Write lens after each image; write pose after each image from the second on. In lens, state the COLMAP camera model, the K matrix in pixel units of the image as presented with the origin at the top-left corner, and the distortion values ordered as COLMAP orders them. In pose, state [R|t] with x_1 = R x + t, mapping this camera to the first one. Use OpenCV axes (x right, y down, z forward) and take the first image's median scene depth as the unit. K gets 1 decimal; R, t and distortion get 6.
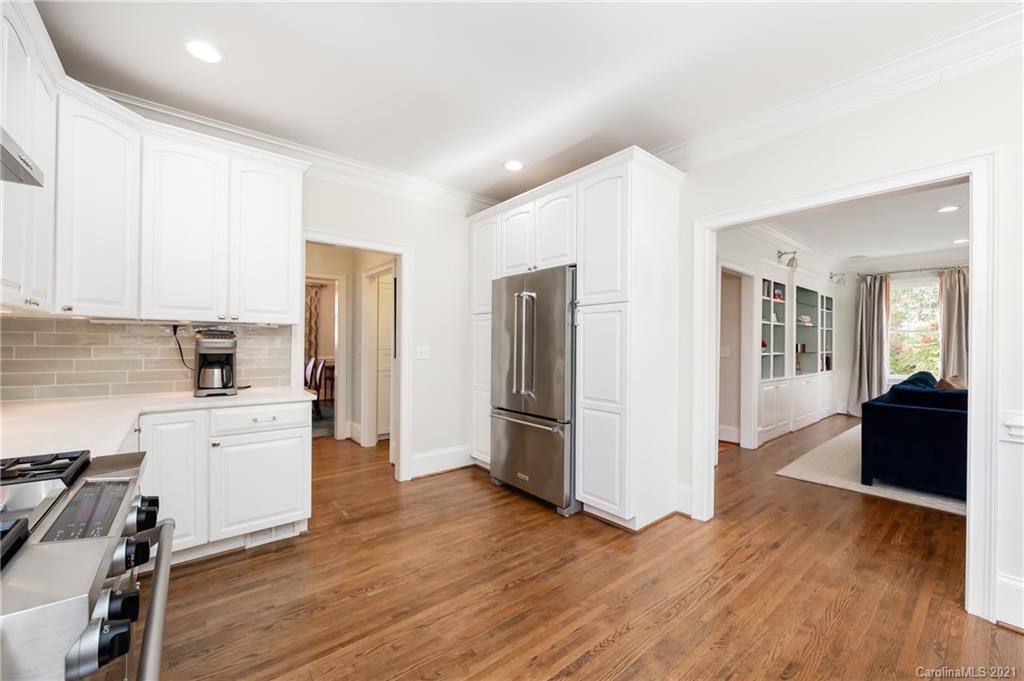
lens RADIAL K [[401.6, 0, 511.0], [0, 401.6, 345.1], [0, 0, 1]] dist [0.000220, -0.000314]
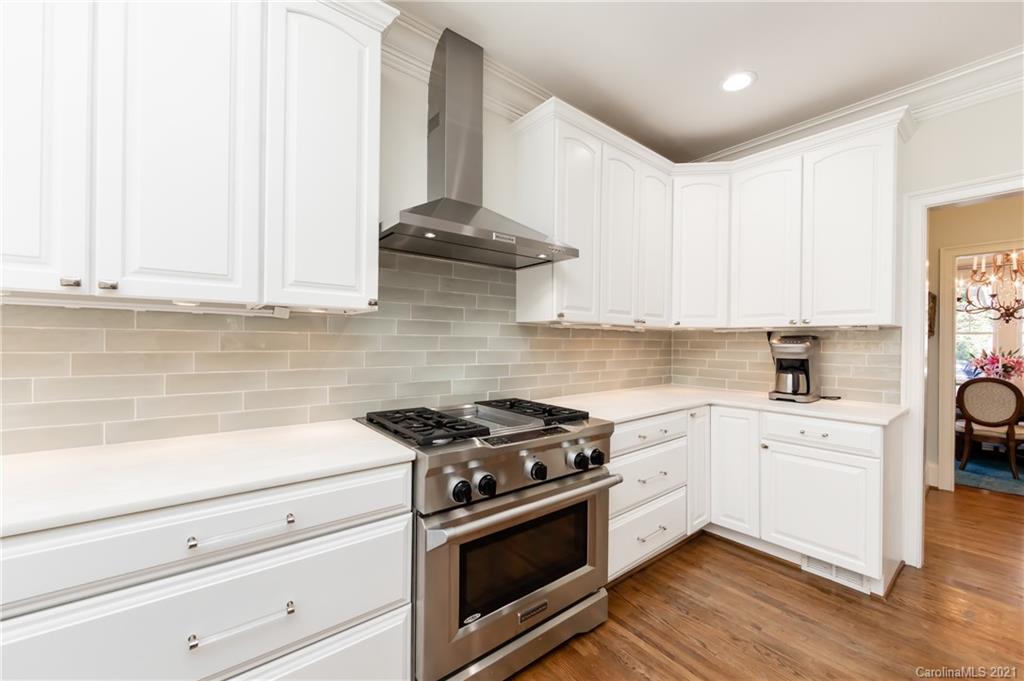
lens RADIAL K [[401.6, 0, 515.3], [0, 401.6, 344.2], [0, 0, 1]] dist [0.000220, -0.000314]
pose [[0.006456, -0.004928, -0.999967, 0.266975], [-0.015455, 0.999868, -0.005027, 0.000651], [0.999860, 0.015487, 0.006379, 0.322056]]
